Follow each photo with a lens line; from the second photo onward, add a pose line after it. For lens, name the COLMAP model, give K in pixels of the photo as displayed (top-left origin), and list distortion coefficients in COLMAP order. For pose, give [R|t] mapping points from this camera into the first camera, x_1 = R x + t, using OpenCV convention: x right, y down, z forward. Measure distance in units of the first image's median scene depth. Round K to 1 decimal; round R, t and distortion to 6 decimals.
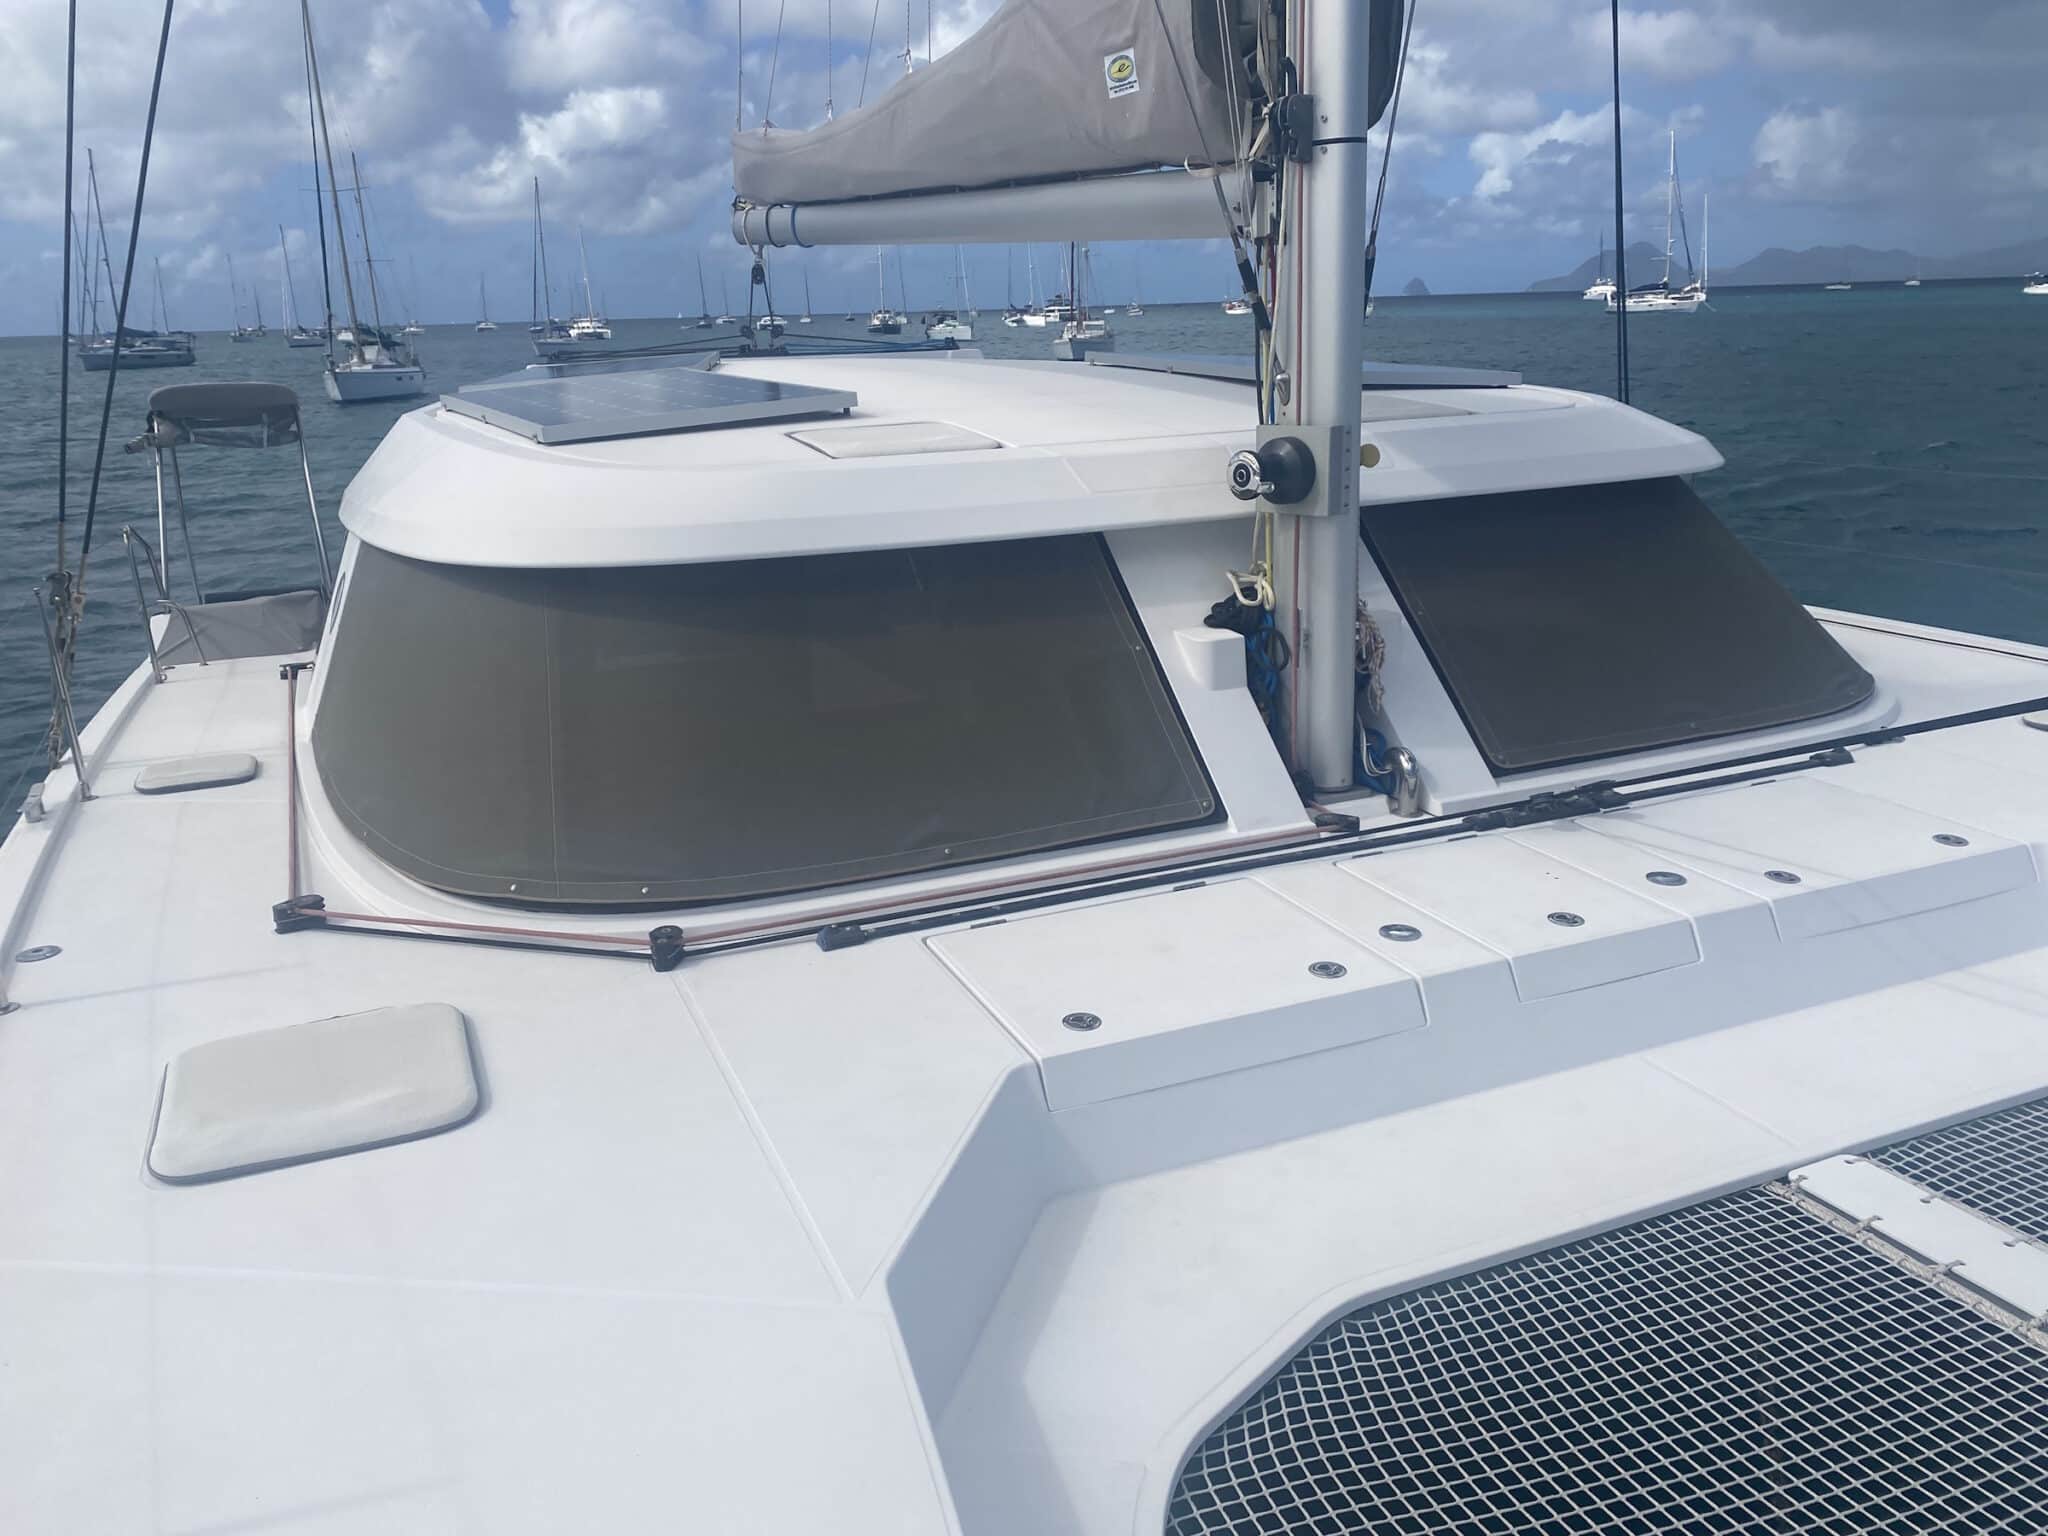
lens RADIAL K [[1602.5, 0, 1021.4], [0, 1602.5, 772.2], [0, 0, 1]] dist [-0.002657, -0.003544]
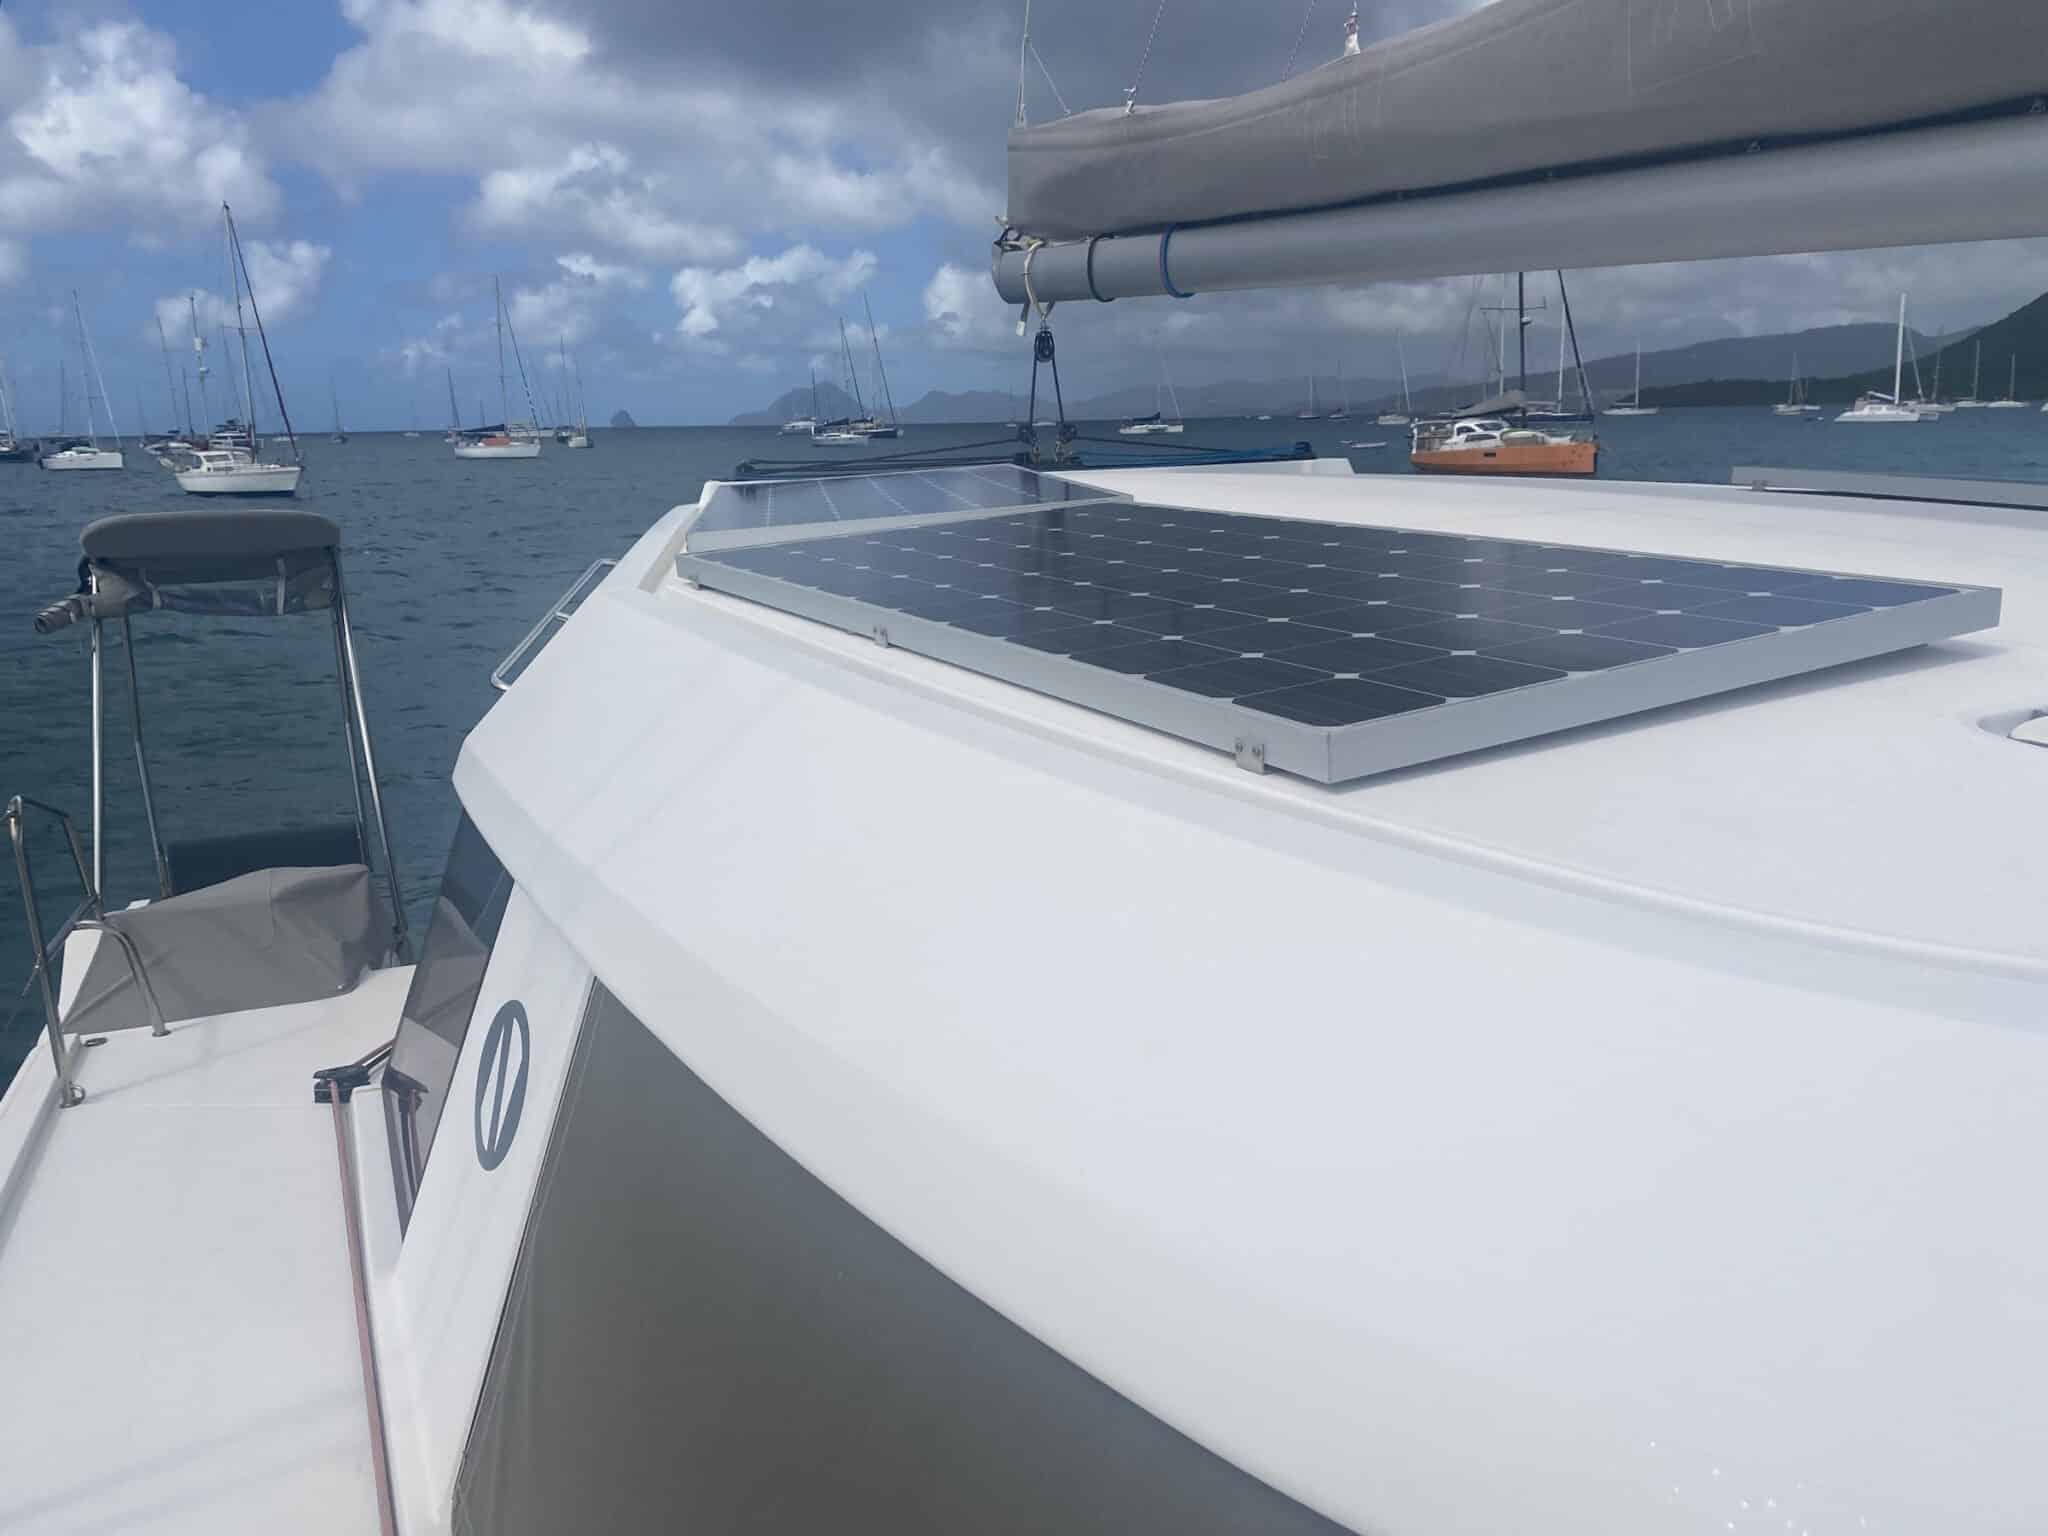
lens RADIAL K [[1602.5, 0, 1030.8], [0, 1602.5, 762.5], [0, 0, 1]] dist [-0.002657, -0.003544]
pose [[0.999647, 0.004060, 0.026247, -0.217034], [-0.002316, 0.997808, -0.066130, -0.113600], [-0.026458, 0.066045, 0.997466, 0.418188]]
